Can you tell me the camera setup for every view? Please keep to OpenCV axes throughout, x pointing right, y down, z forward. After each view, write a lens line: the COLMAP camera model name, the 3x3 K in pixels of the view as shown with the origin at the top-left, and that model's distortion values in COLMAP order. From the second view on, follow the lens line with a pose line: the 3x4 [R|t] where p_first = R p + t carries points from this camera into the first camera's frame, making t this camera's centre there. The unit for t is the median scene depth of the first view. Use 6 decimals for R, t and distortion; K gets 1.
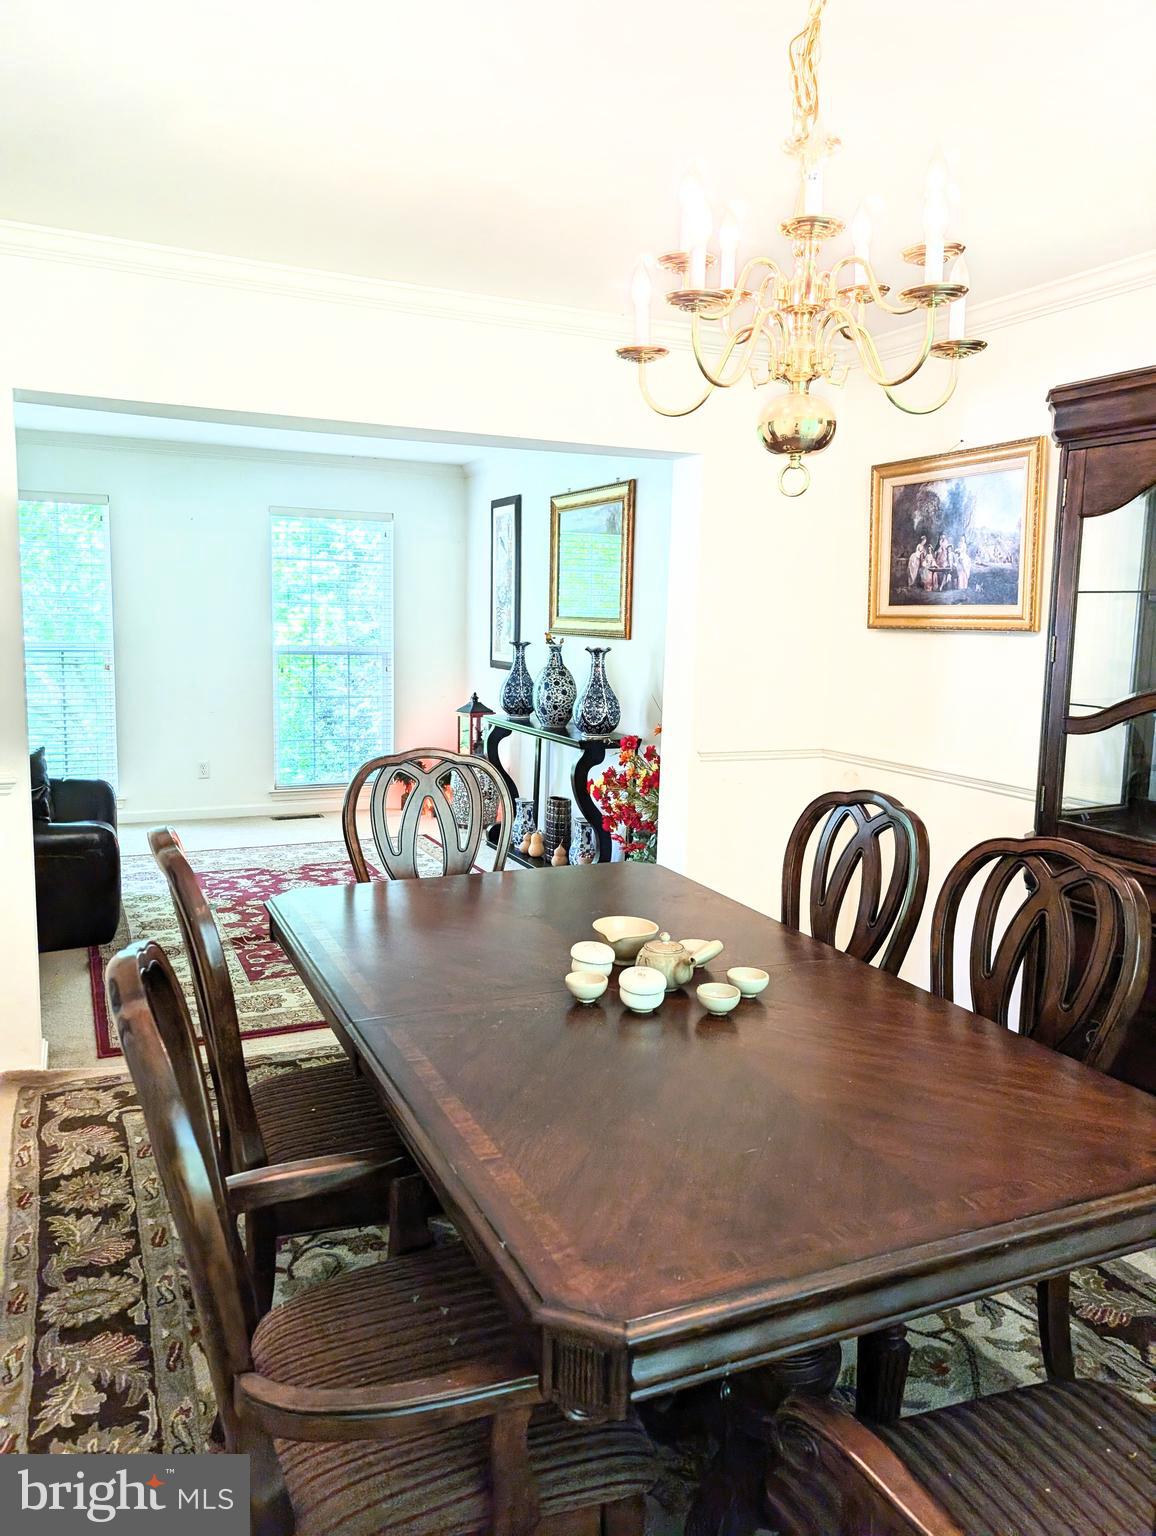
lens RADIAL K [[1105.4, 0, 589.5], [0, 1105.4, 764.3], [0, 0, 1]] dist [0.041566, -0.035795]
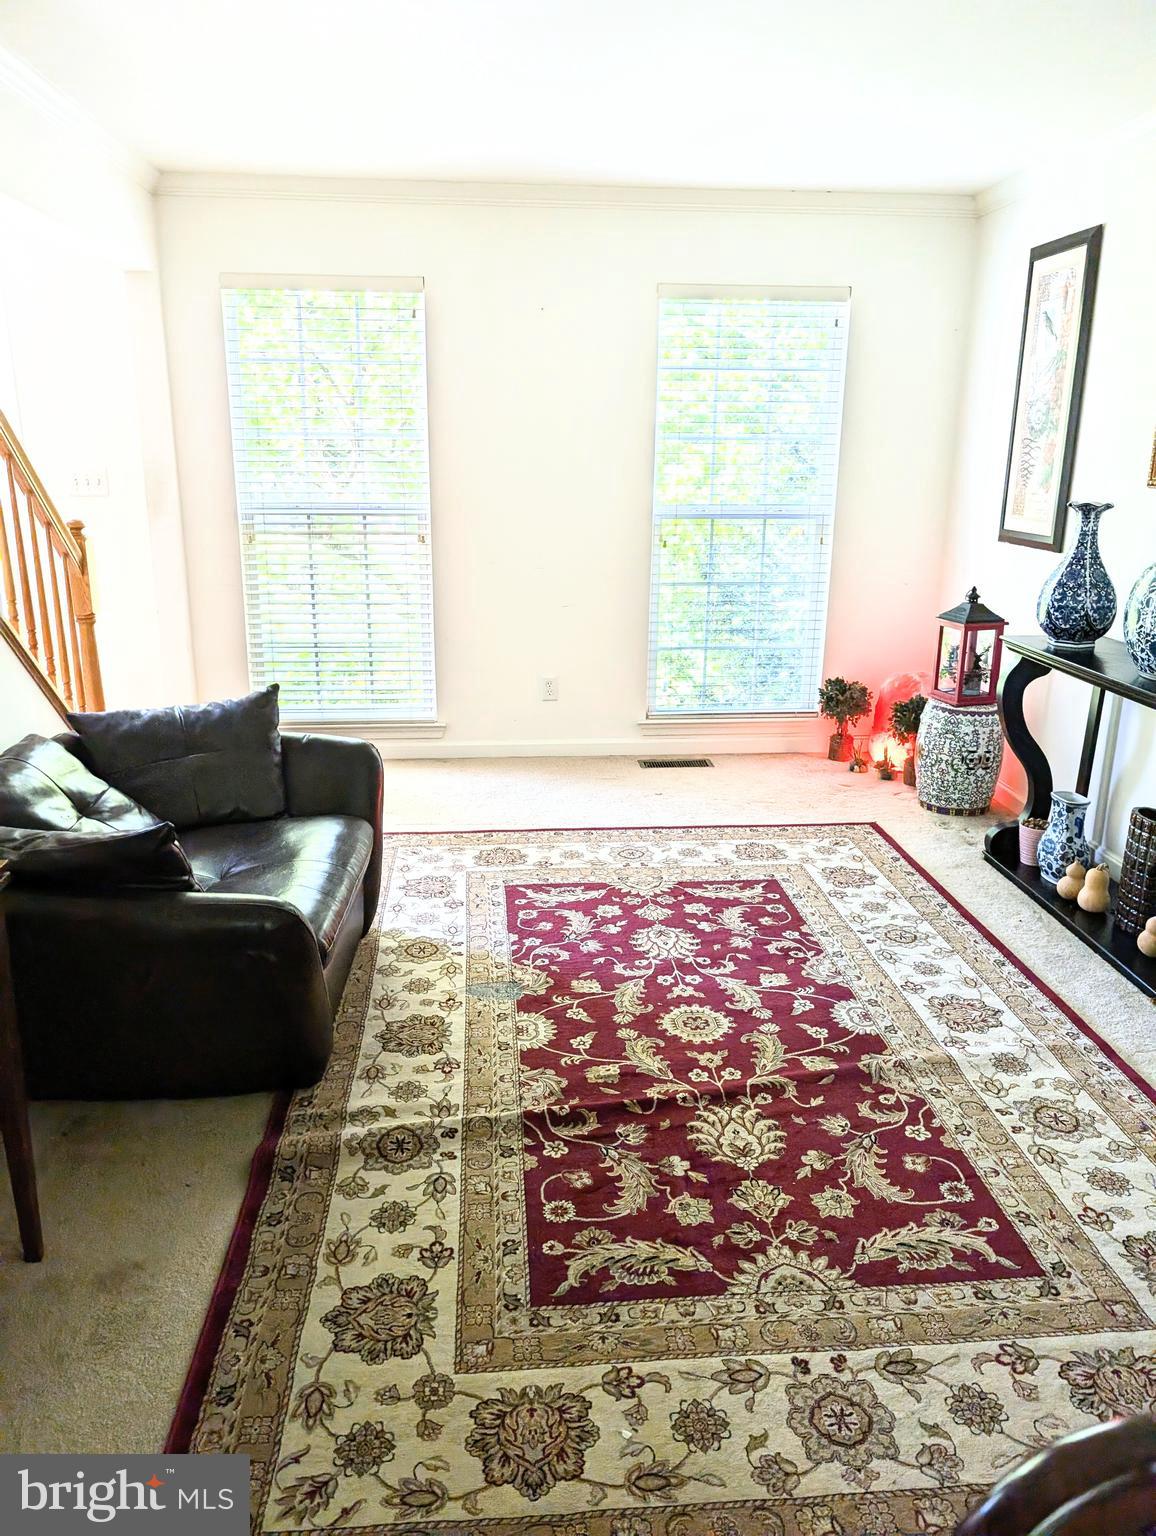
lens RADIAL K [[1105.4, 0, 579.5], [0, 1105.4, 735.9], [0, 0, 1]] dist [0.041566, -0.035795]
pose [[0.934867, 0.078091, -0.346302, -0.111526], [-0.037054, 0.991642, 0.123586, -0.064780], [0.353058, -0.102704, 0.929947, 0.454888]]
